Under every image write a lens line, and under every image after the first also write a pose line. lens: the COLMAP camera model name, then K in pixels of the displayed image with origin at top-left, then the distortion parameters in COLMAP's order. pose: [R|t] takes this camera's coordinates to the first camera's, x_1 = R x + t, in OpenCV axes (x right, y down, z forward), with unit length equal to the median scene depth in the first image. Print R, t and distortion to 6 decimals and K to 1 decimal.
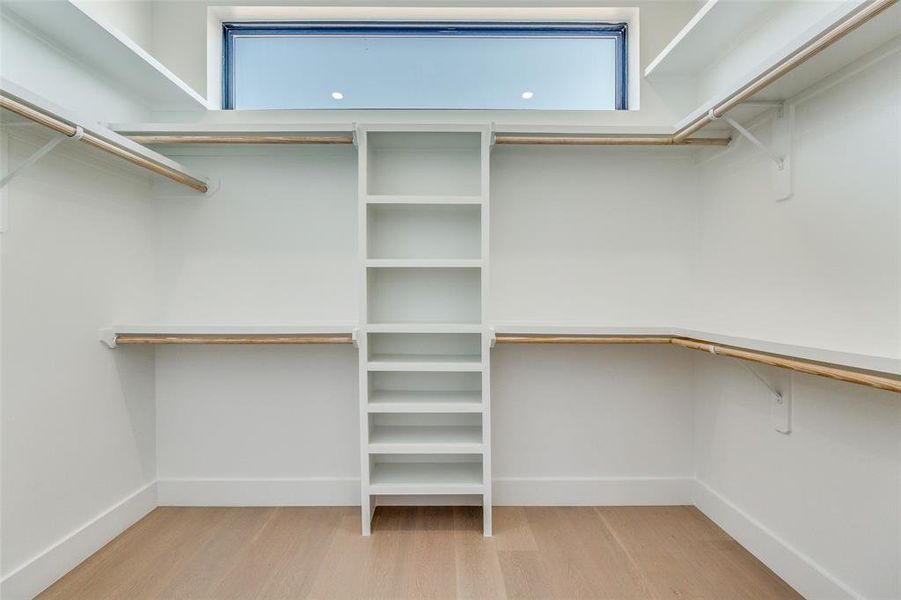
lens RADIAL K [[413.2, 0, 445.8], [0, 413.2, 303.1], [0, 0, 1]] dist [-0.007731, 0.000114]
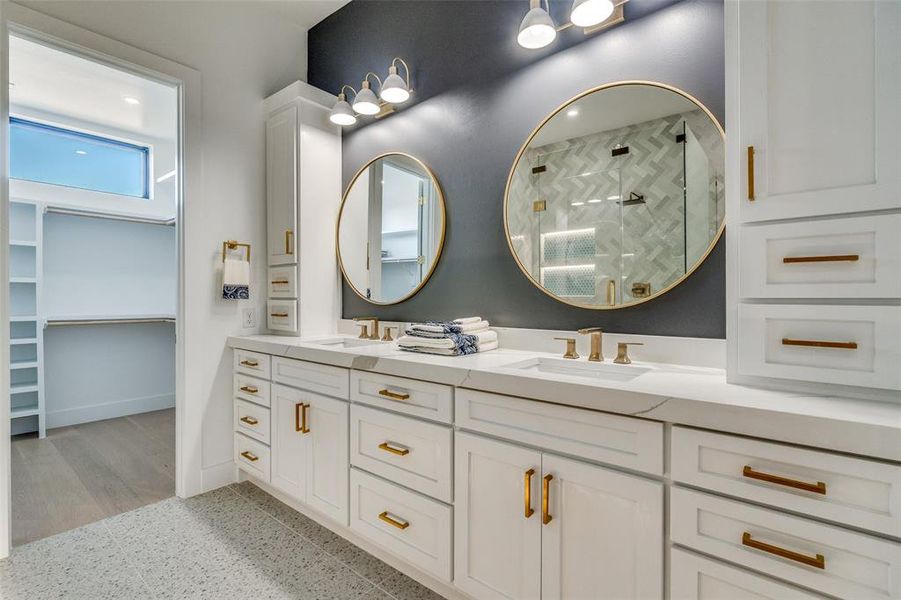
lens RADIAL K [[413.2, 0, 444.7], [0, 413.2, 298.6], [0, 0, 1]] dist [-0.007731, 0.000114]
pose [[0.644996, -0.002274, 0.764183, -0.121119], [0.004384, 0.999990, -0.000725, -0.011749], [-0.764173, 0.003818, 0.645000, -1.392988]]
